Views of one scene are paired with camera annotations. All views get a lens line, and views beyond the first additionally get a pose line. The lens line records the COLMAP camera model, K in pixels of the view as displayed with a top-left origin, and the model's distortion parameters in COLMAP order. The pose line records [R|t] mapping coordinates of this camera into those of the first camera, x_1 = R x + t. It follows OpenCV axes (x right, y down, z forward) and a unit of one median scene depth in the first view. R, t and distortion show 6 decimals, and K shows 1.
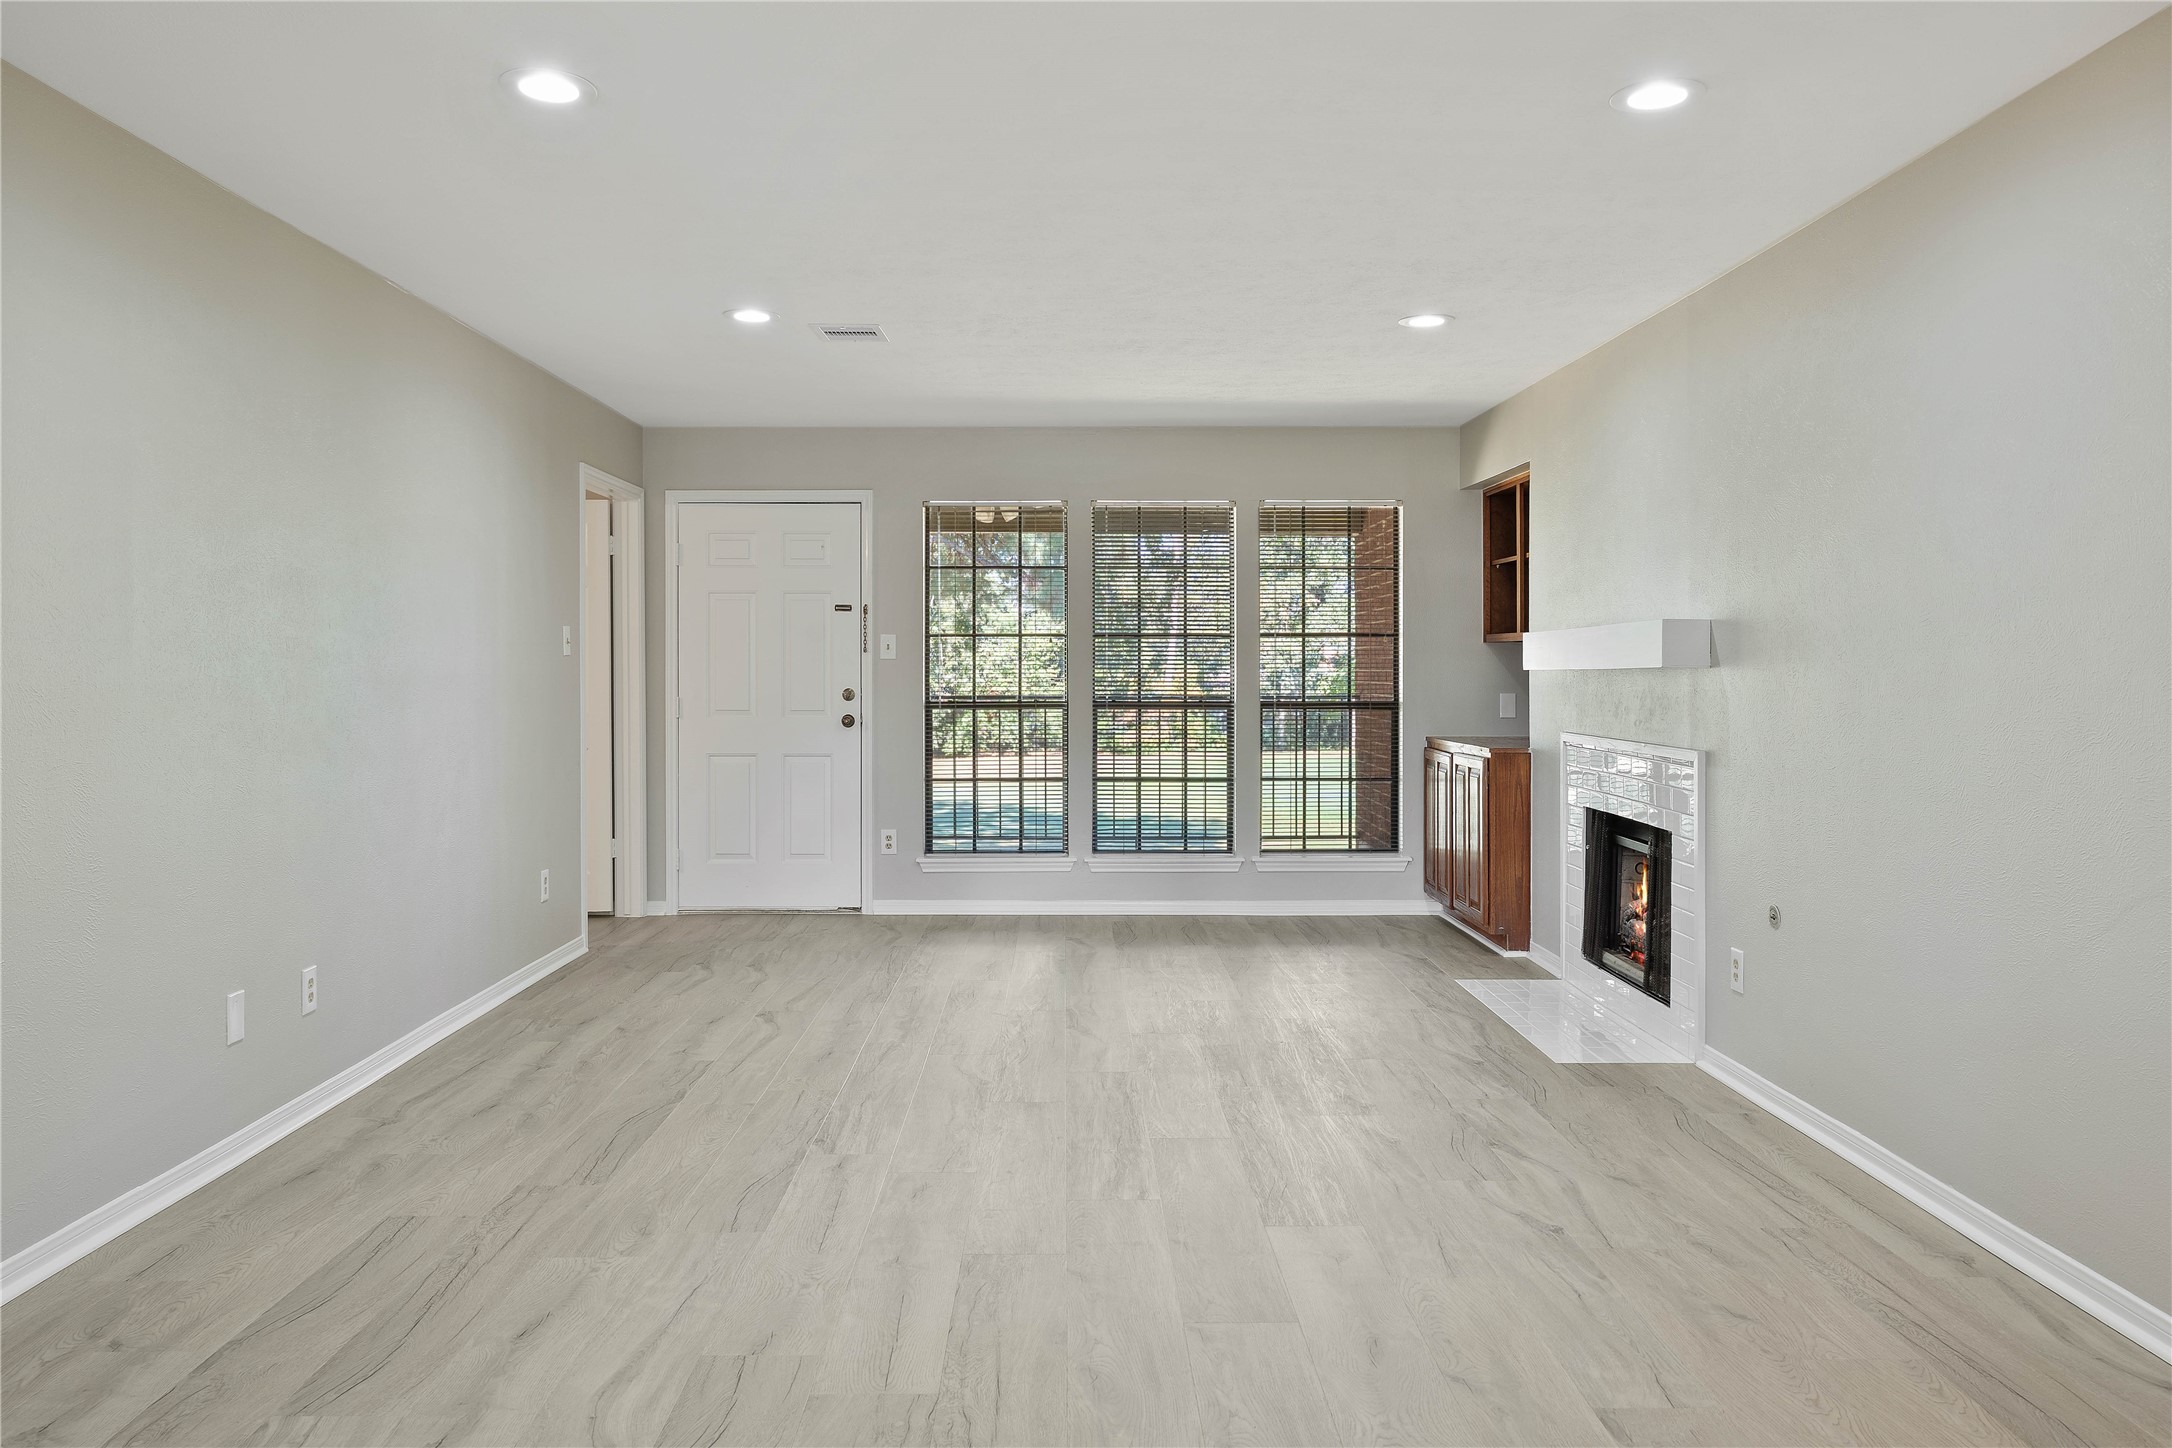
lens RADIAL K [[1613.3, 0, 1112.4], [0, 1613.3, 687.2], [0, 0, 1]] dist [-0.000053, 0.000079]
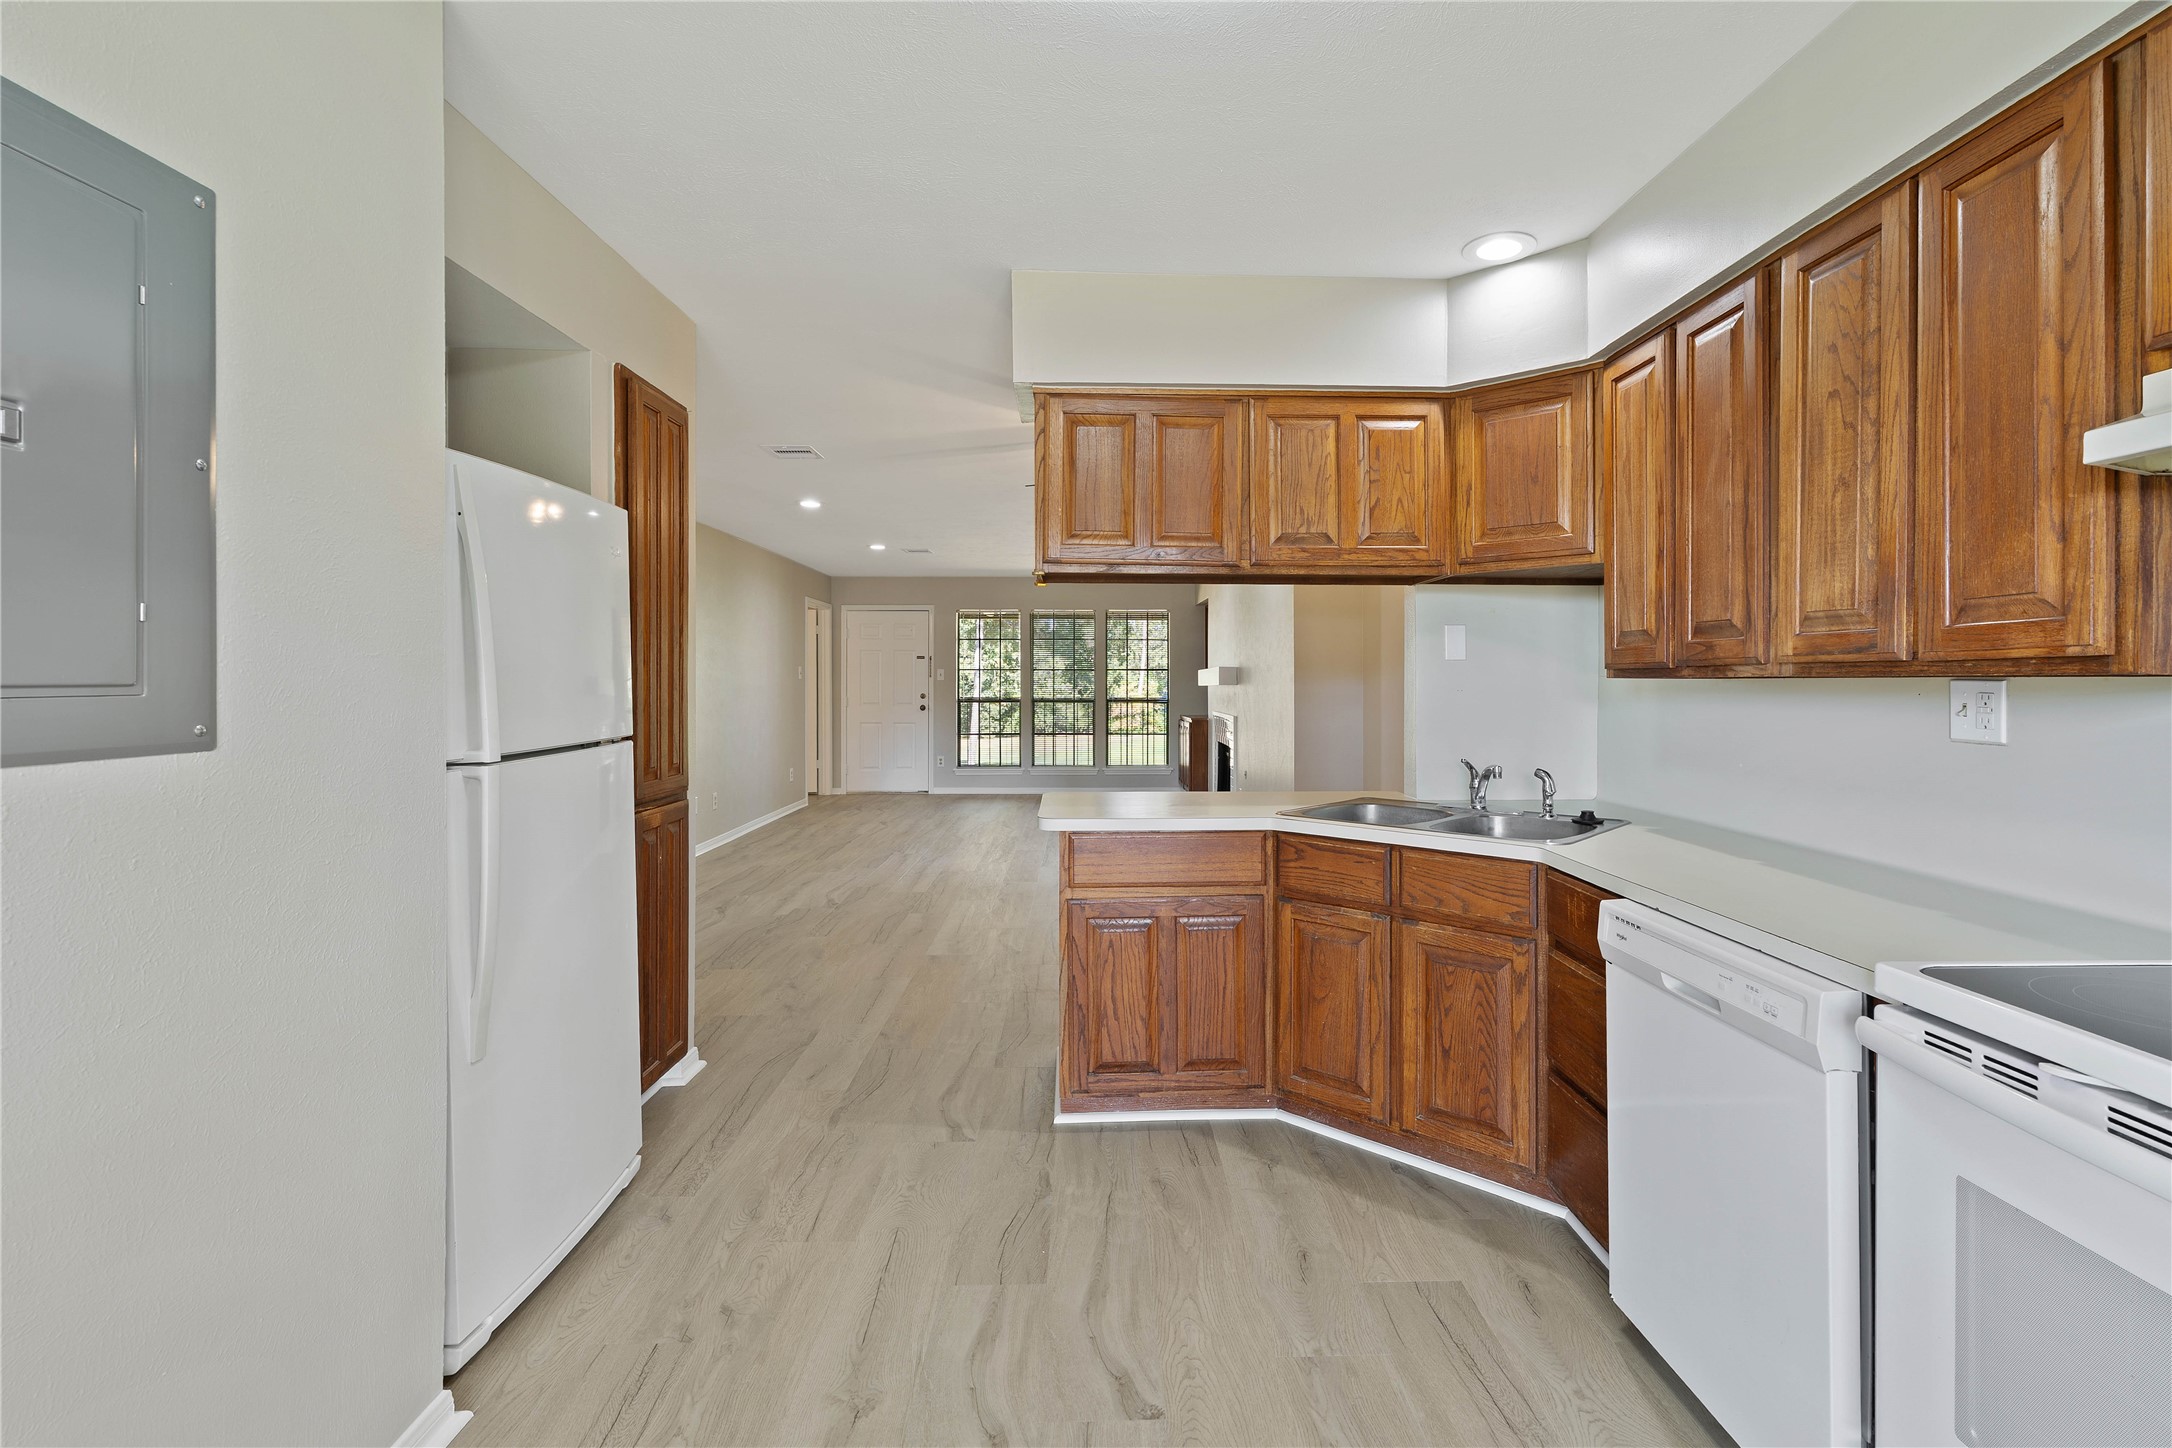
lens RADIAL K [[1010.0, 0, 1127.8], [0, 1010.0, 669.8], [0, 0, 1]] dist [-0.002738, -0.000114]
pose [[0.999916, -0.002486, 0.012709, 0.138189], [0.002789, 0.999711, -0.023874, 0.003416], [-0.012646, 0.023907, 0.999634, -0.544922]]
